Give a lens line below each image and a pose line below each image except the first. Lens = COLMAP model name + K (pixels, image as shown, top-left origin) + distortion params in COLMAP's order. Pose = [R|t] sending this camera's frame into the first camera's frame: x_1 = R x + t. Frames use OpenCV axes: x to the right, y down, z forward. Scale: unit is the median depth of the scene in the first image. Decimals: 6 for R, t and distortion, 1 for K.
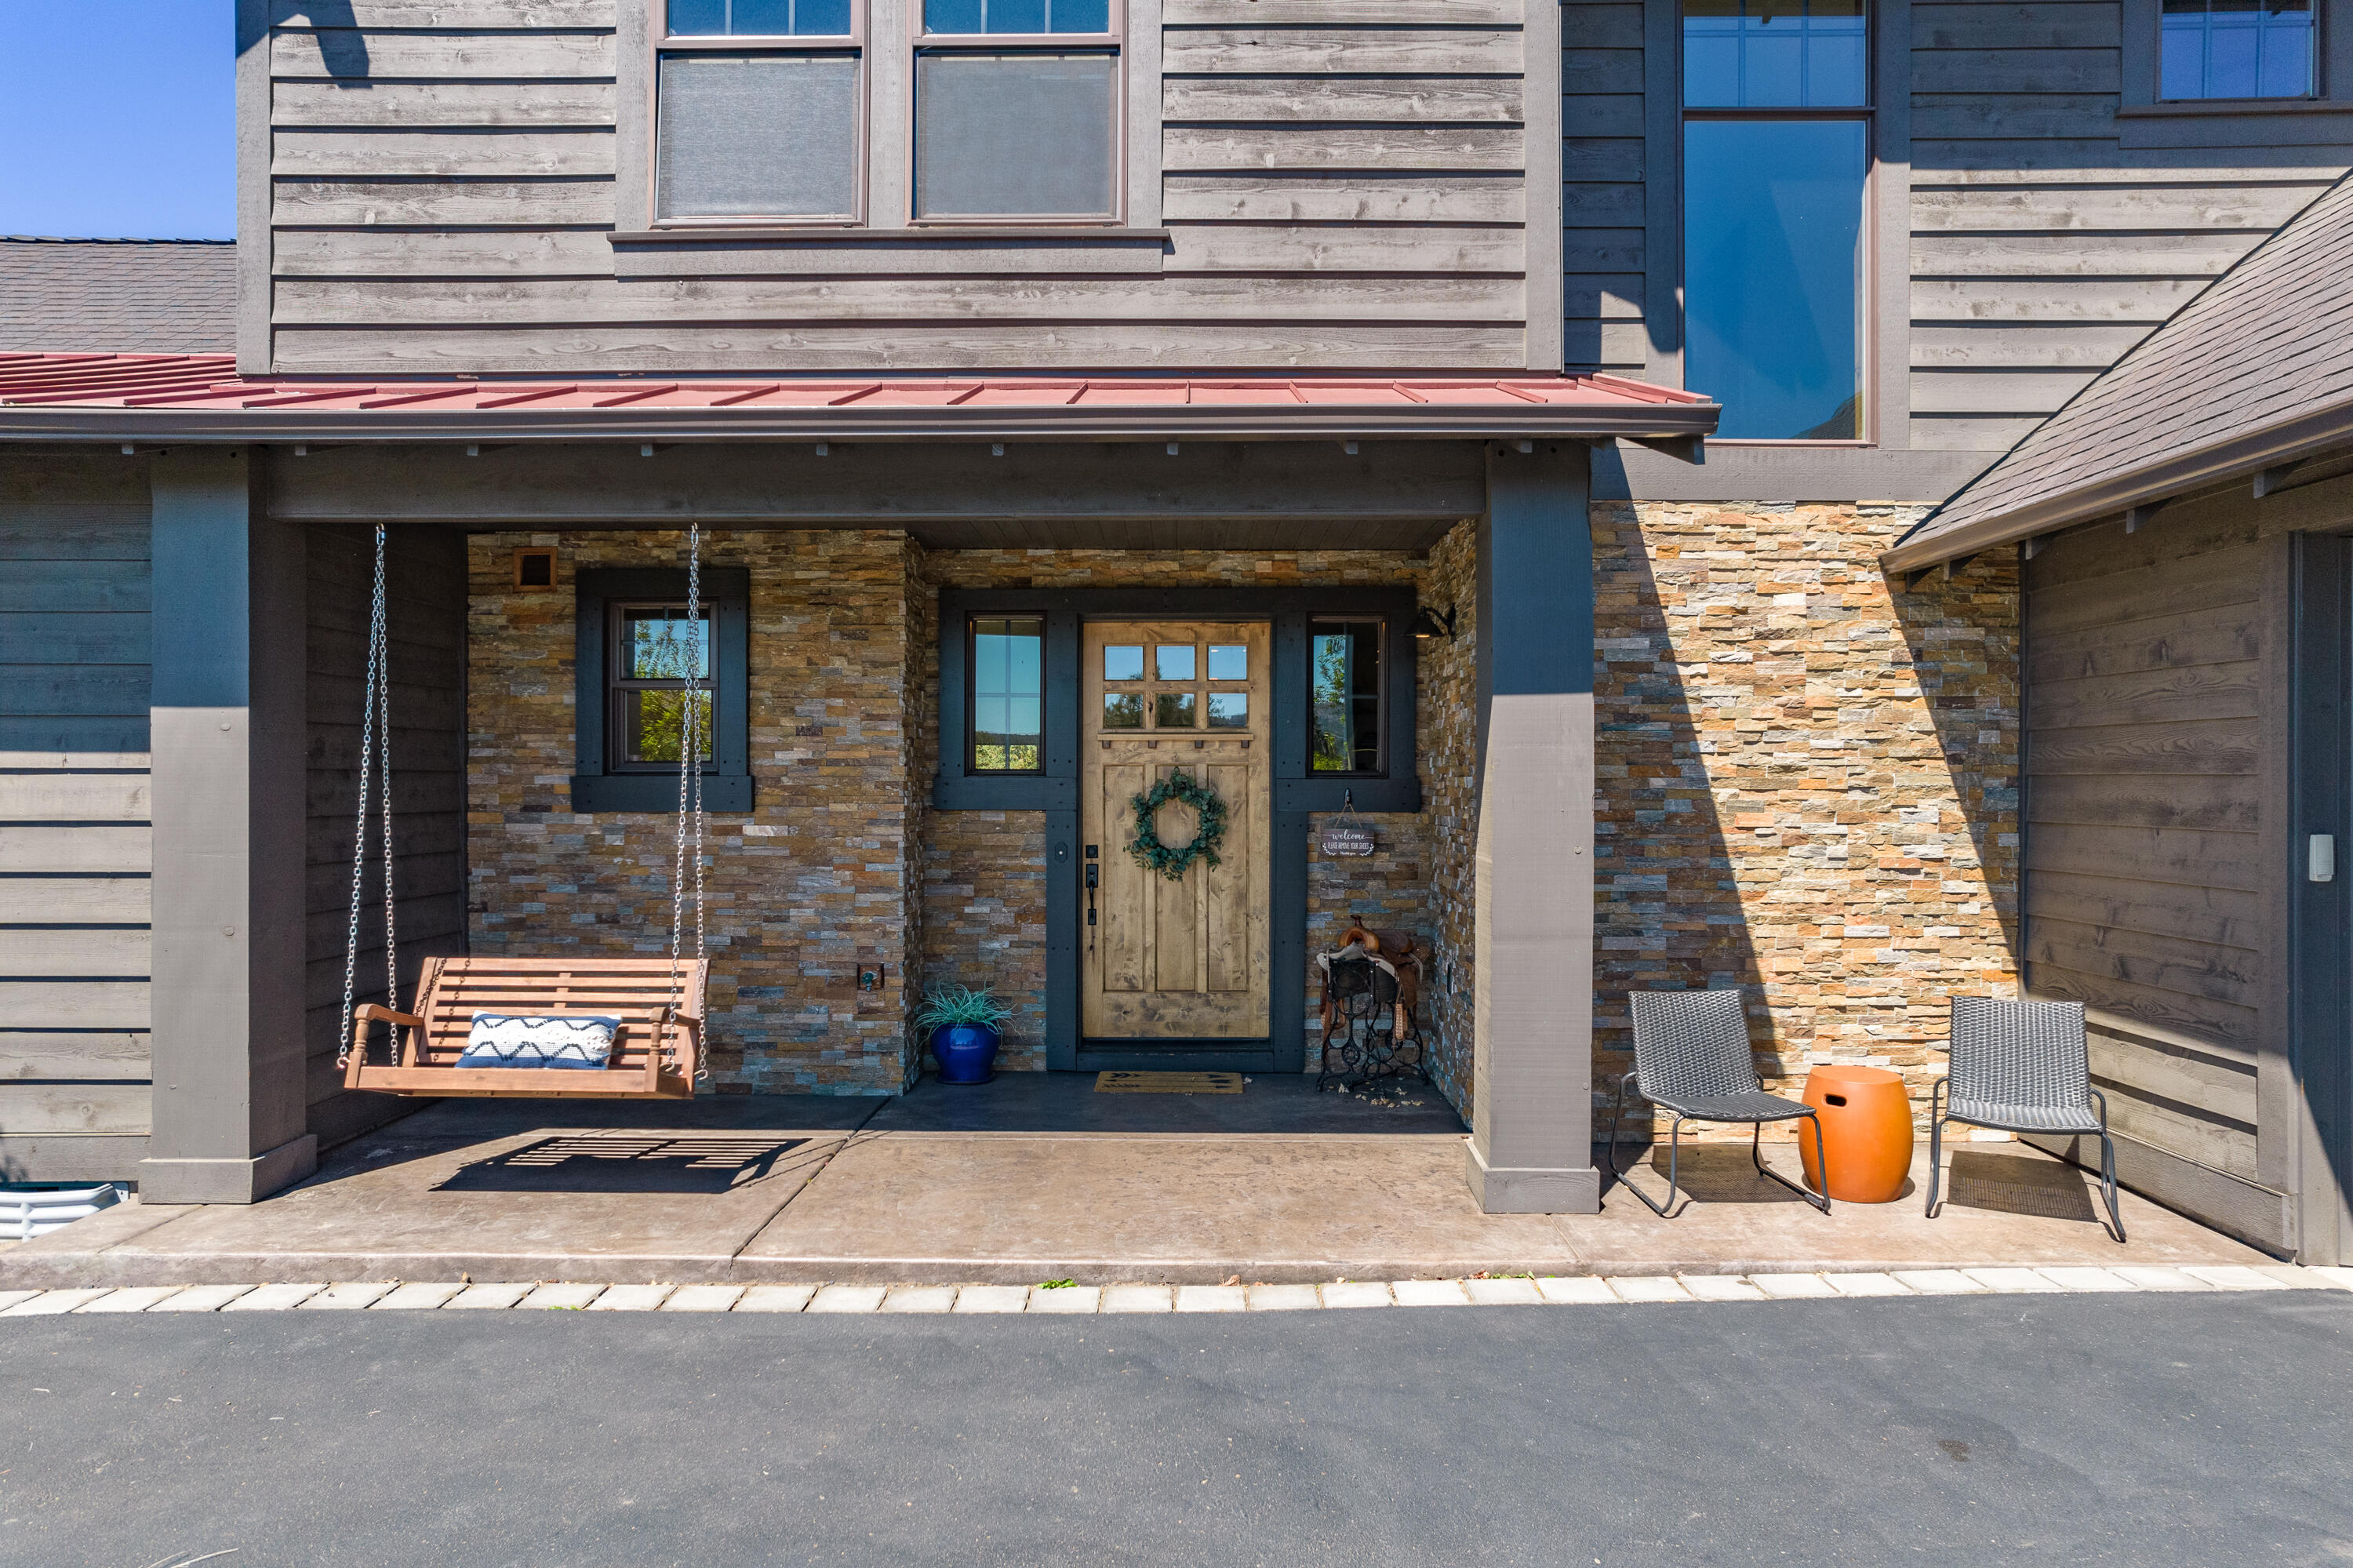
lens RADIAL K [[1501.6, 0, 1180.1], [0, 1501.6, 784.3], [0, 0, 1]] dist [-0.053321, 0.064741]
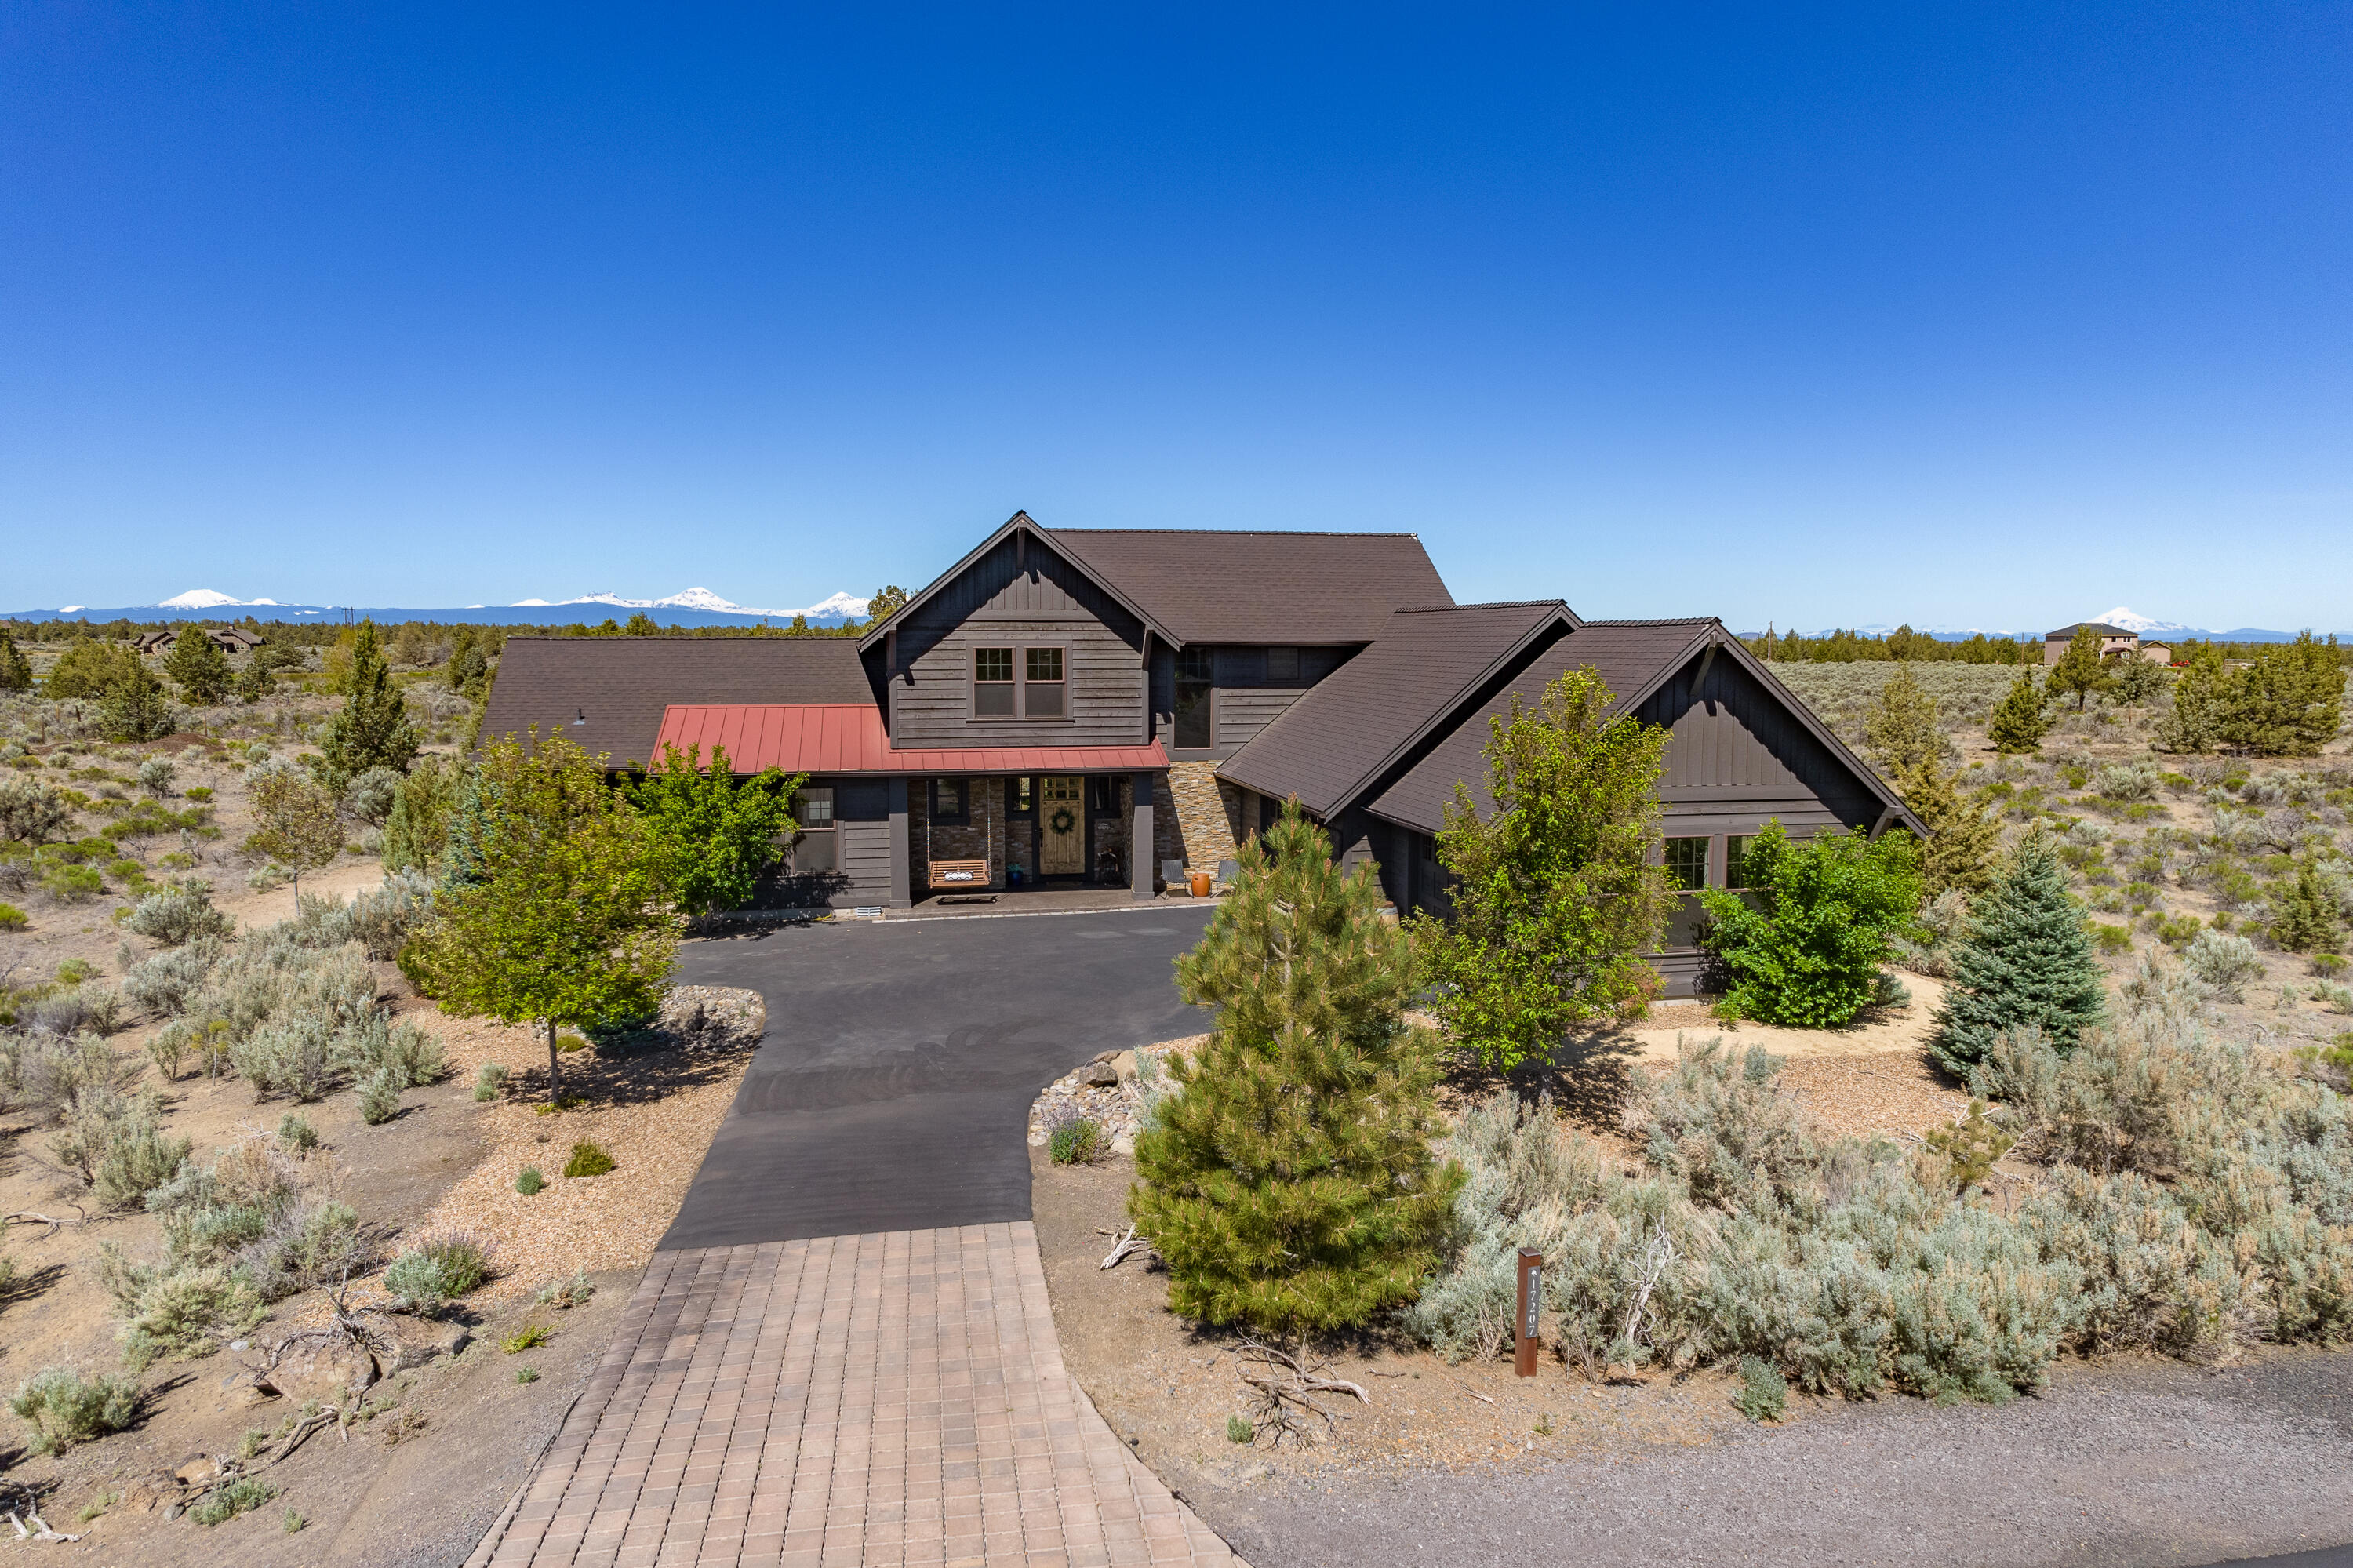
lens RADIAL K [[1487.3, 0, 1176.5], [0, 1487.3, 784.0], [0, 0, 1]] dist [-0.049362, 0.048317]
pose [[0.977381, -0.020983, 0.210444, -0.607129], [0.000723, 0.995392, 0.095890, -0.515361], [-0.211486, -0.093569, 0.972892, -3.330327]]
